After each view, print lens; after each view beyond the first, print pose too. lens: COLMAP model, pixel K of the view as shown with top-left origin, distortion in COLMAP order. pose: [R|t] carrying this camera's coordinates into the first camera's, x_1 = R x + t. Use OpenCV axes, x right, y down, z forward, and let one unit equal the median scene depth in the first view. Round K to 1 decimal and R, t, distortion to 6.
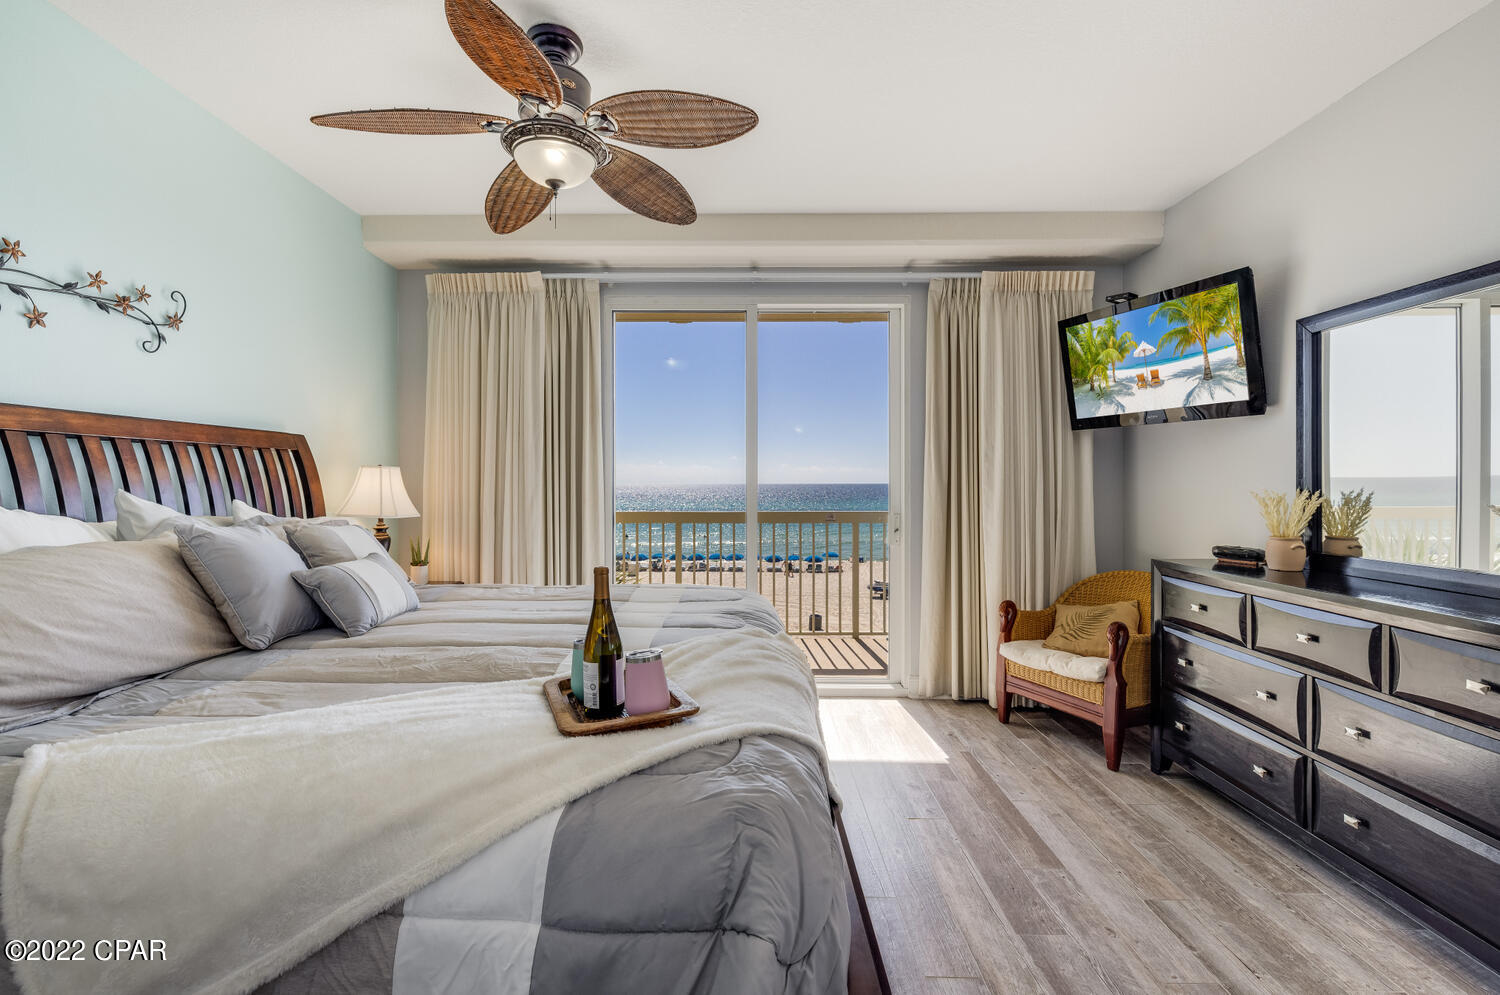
lens RADIAL K [[642.1, 0, 744.3], [0, 642.1, 484.0], [0, 0, 1]] dist [-0.001760, 0.000142]
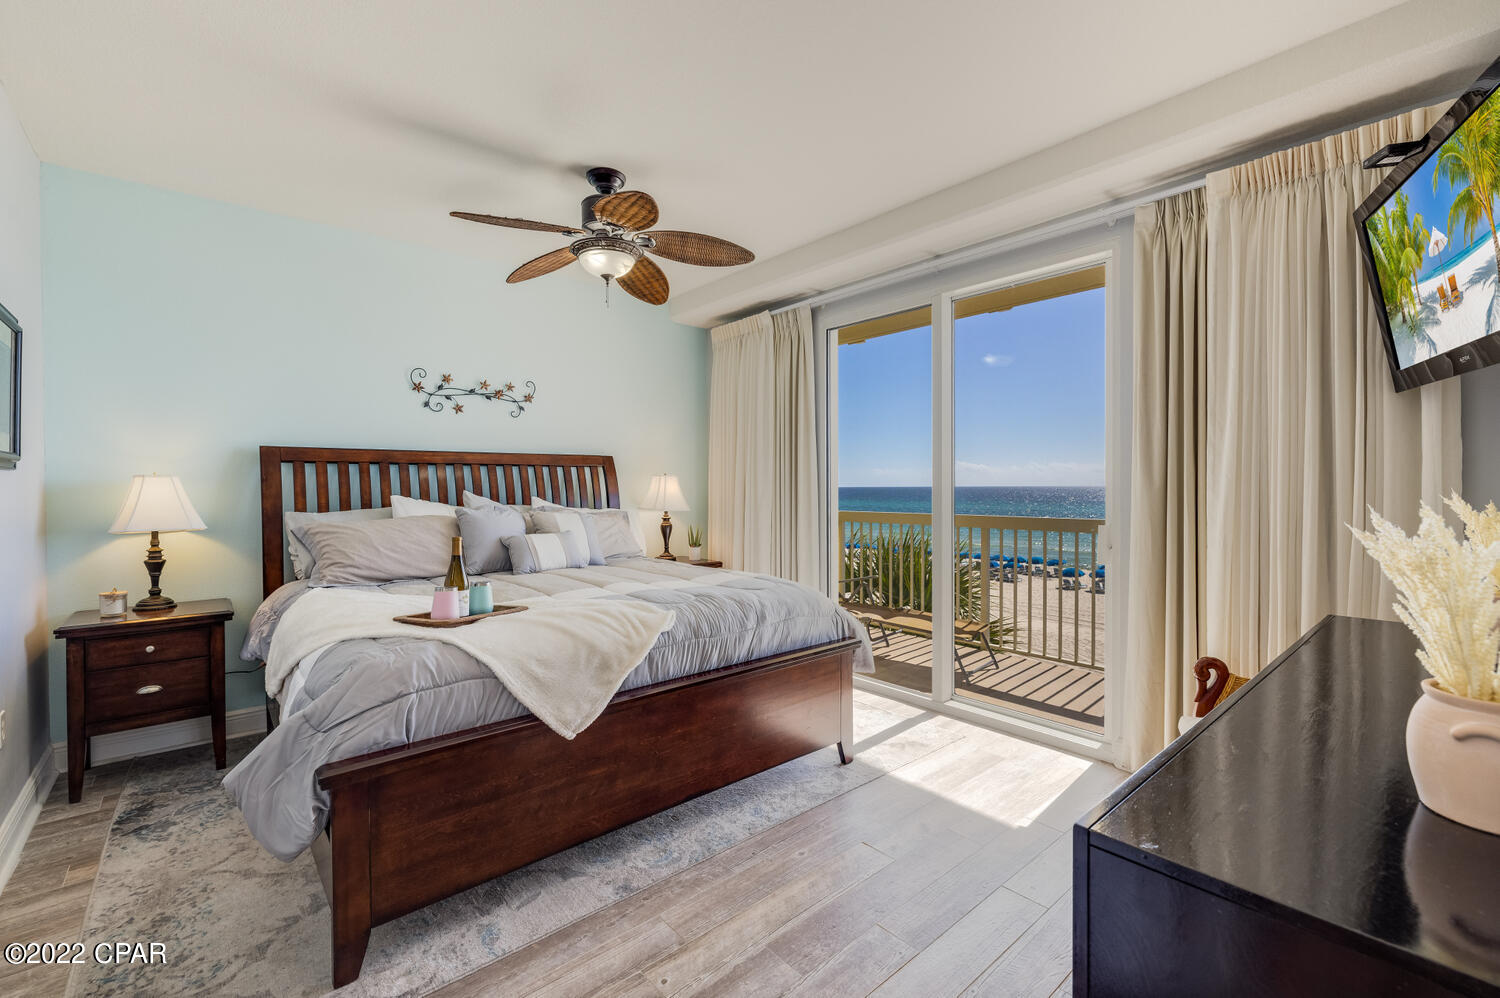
lens RADIAL K [[641.1, 0, 721.6], [0, 641.1, 496.2], [0, 0, 1]] dist [0.016118, -0.019606]
pose [[0.643334, 0.009655, -0.765525, 0.882186], [0.002534, 0.999888, 0.014740, -0.001675], [0.765582, -0.011423, 0.643237, 0.251187]]
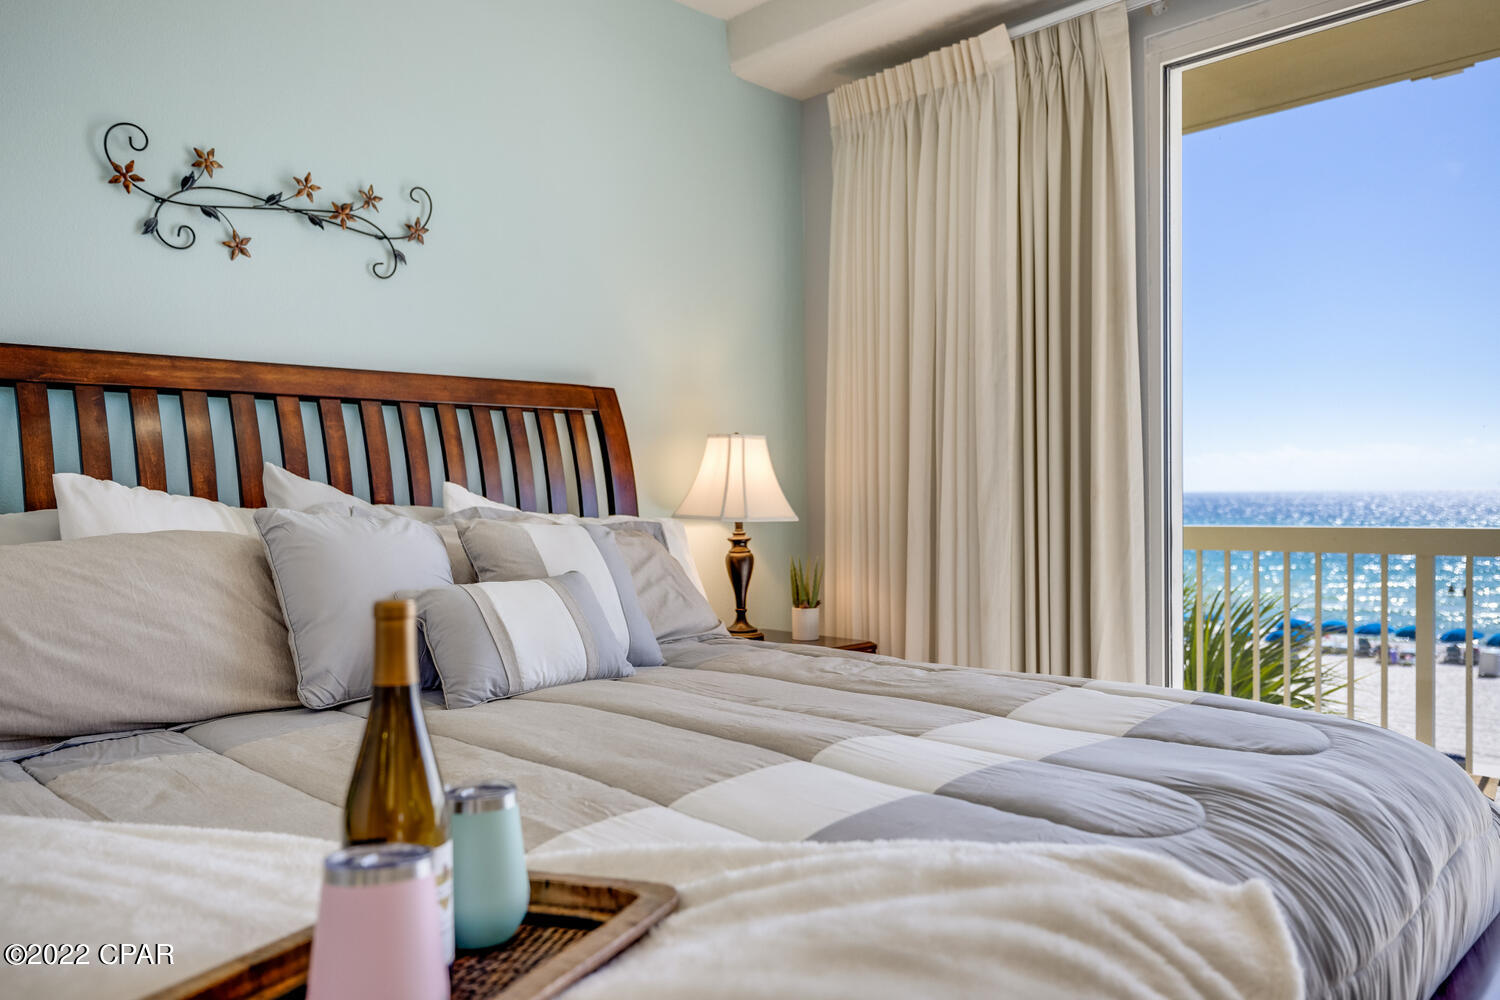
lens RADIAL K [[1090.5, 0, 715.3], [0, 1090.5, 529.2], [0, 0, 1]] dist [-0.005665, -0.002510]
pose [[0.701329, 0.013292, -0.712714, 0.200767], [0.012042, 0.999463, 0.030489, 0.041033], [0.712736, -0.029966, 0.700792, 0.398316]]
